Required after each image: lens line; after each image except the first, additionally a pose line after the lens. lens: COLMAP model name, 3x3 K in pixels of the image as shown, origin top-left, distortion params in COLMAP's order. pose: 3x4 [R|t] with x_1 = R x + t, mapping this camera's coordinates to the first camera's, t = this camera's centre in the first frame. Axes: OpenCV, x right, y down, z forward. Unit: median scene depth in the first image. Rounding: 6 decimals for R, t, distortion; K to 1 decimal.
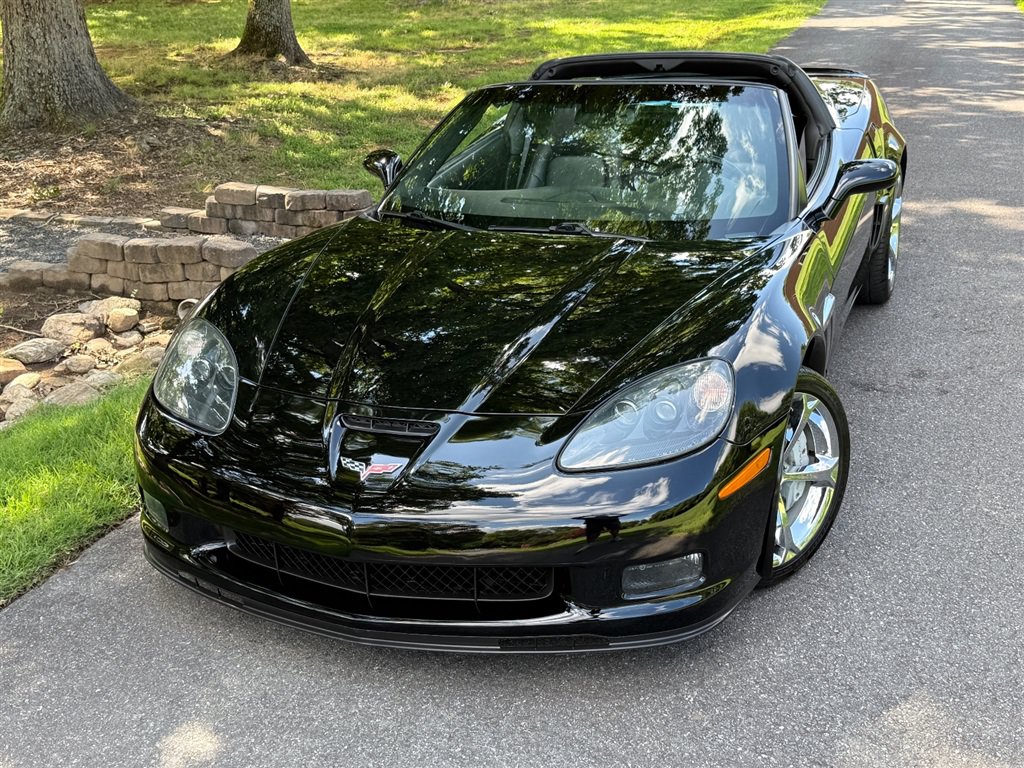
lens RADIAL K [[1266.0, 0, 515.7], [0, 1266.0, 396.0], [0, 0, 1]] dist [0.154266, -0.360202]
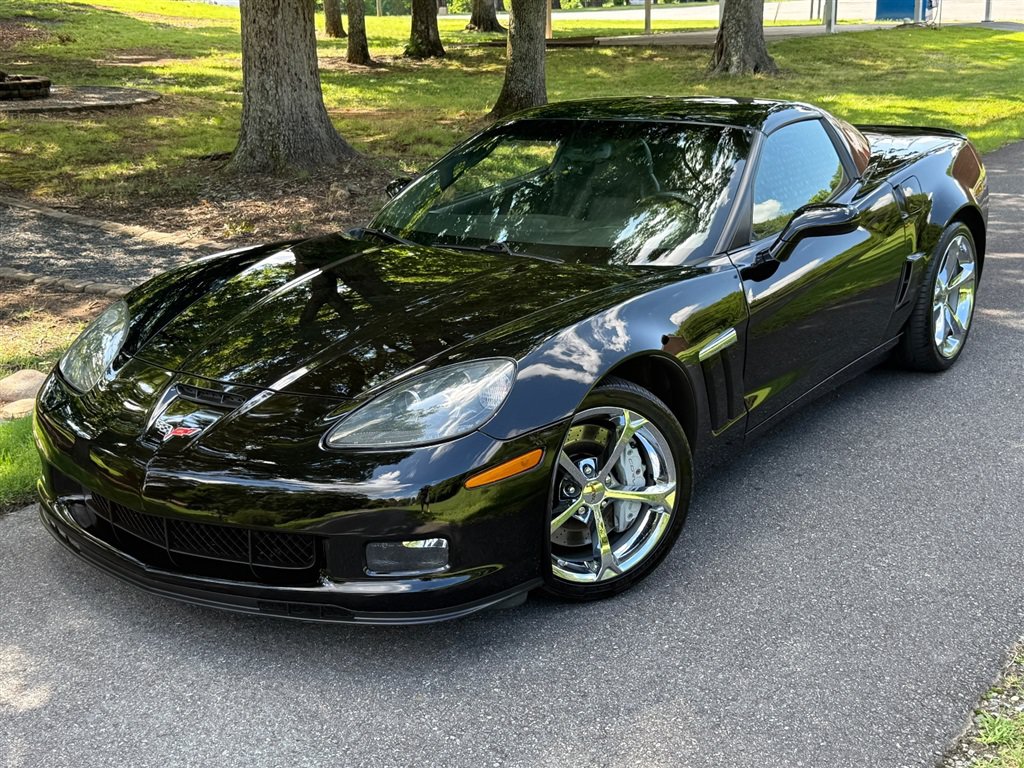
lens RADIAL K [[1330.7, 0, 512.0], [0, 1330.7, 384.0], [0, 0, 1]] dist [0.184212, -0.475521]
pose [[0.964335, 0.085487, -0.250501, 0.266495], [-0.105079, 0.992279, -0.065886, 0.037517], [0.242934, 0.089859, 0.965872, -0.023888]]
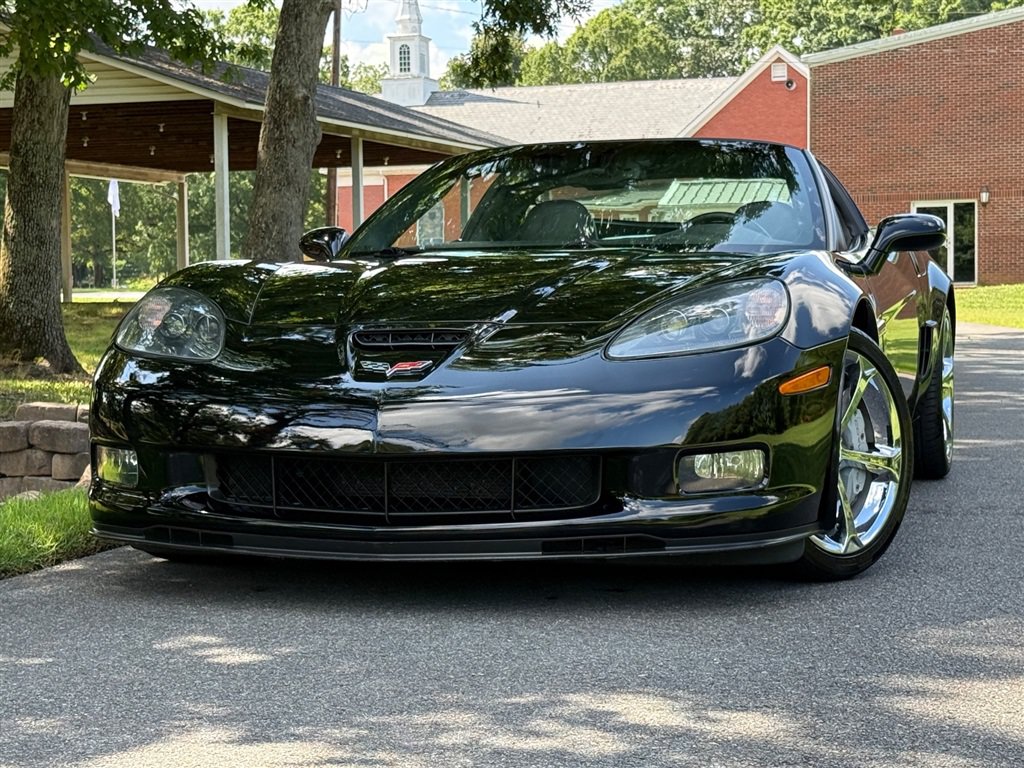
lens RADIAL K [[2123.2, 0, 512.0], [0, 2123.2, 384.0], [0, 0, 1]] dist [0.209642, -0.221847]
pose [[0.996115, 0.028583, 0.083296, -0.094162], [-0.000506, 0.947702, -0.319156, 0.329308], [-0.088062, 0.317874, 0.944034, -0.257652]]
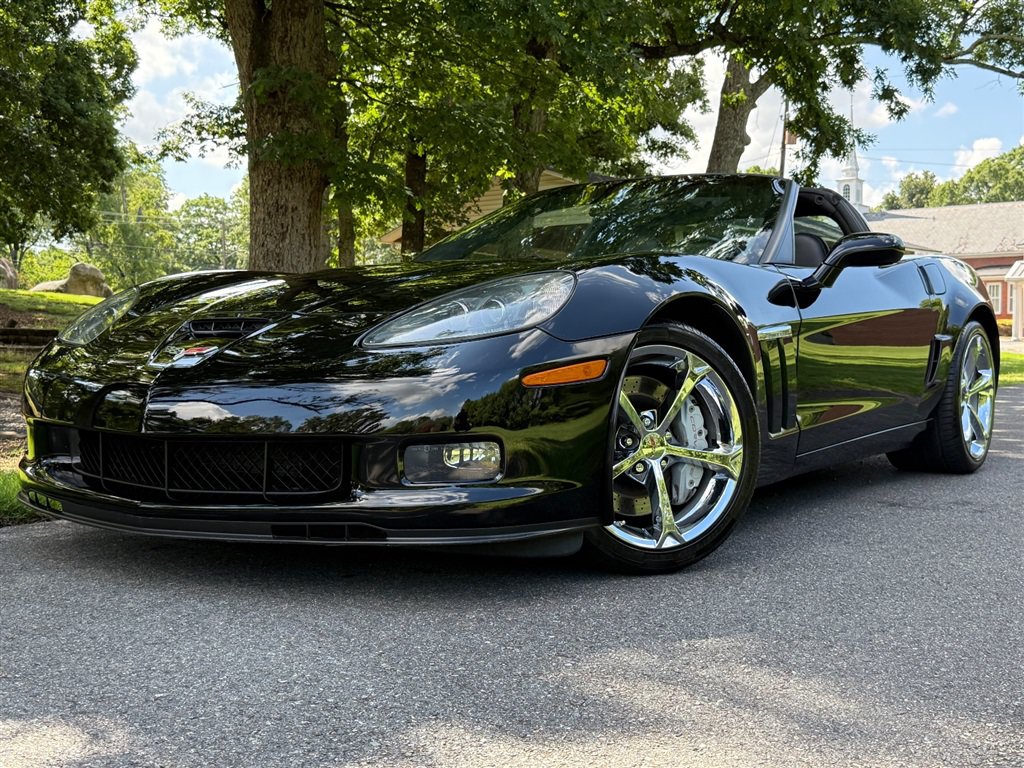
lens RADIAL K [[1235.9, 0, 513.2], [0, 1235.9, 370.1], [0, 0, 1]] dist [0.220484, -0.551849]
pose [[0.970339, 0.051409, -0.236221, 0.208701], [-0.126378, 0.940850, -0.314373, 0.201484], [0.206087, 0.334902, 0.919440, 0.109760]]
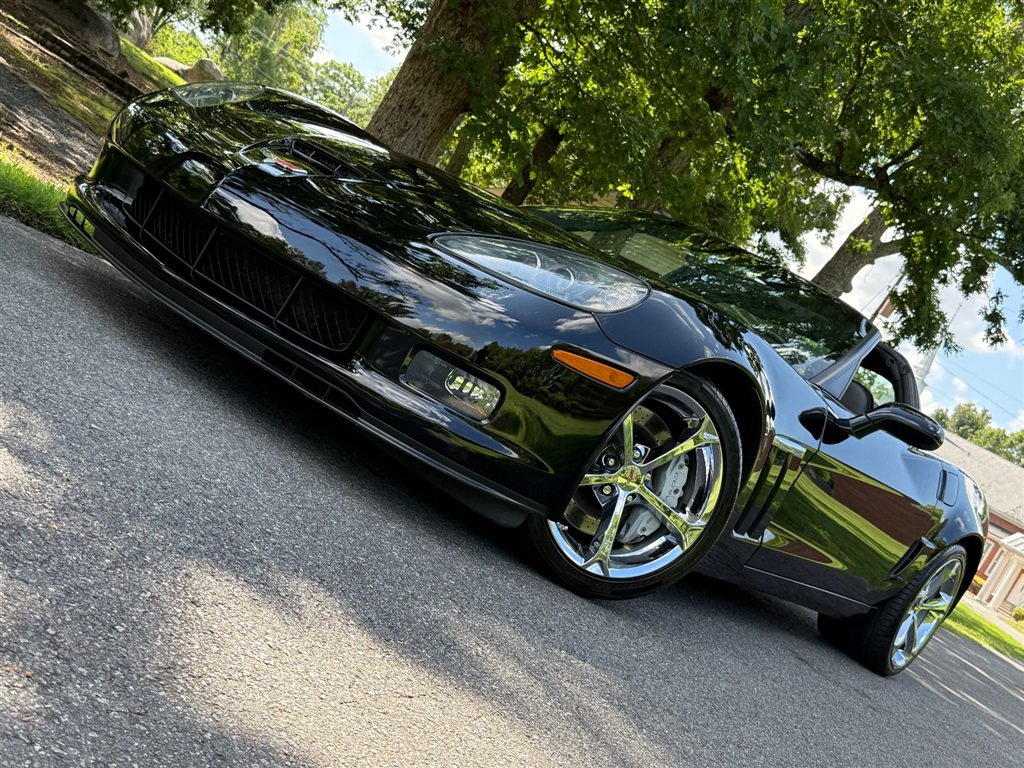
lens RADIAL K [[1235.9, 0, 513.2], [0, 1235.9, 370.1], [0, 0, 1]] dist [0.220484, -0.551849]
pose [[0.807826, 0.535811, -0.245610, 0.208623], [-0.589152, 0.746605, -0.309000, 0.218540], [0.017808, 0.394320, 0.918801, 0.112866]]
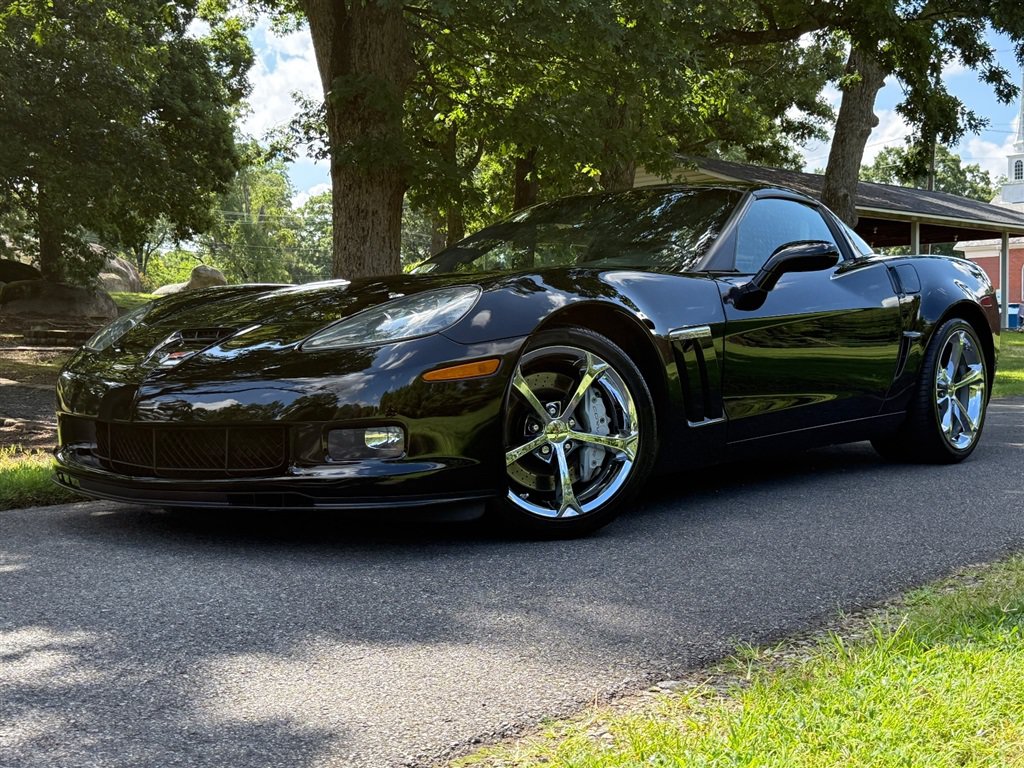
lens RADIAL K [[1324.2, 0, 509.4], [0, 1324.2, 371.0], [0, 0, 1]] dist [0.185007, -0.346562]
pose [[0.939036, 0.042767, -0.341149, 0.361533], [-0.151407, 0.942281, -0.298633, 0.235461], [0.308687, 0.332080, 0.891311, -0.003633]]
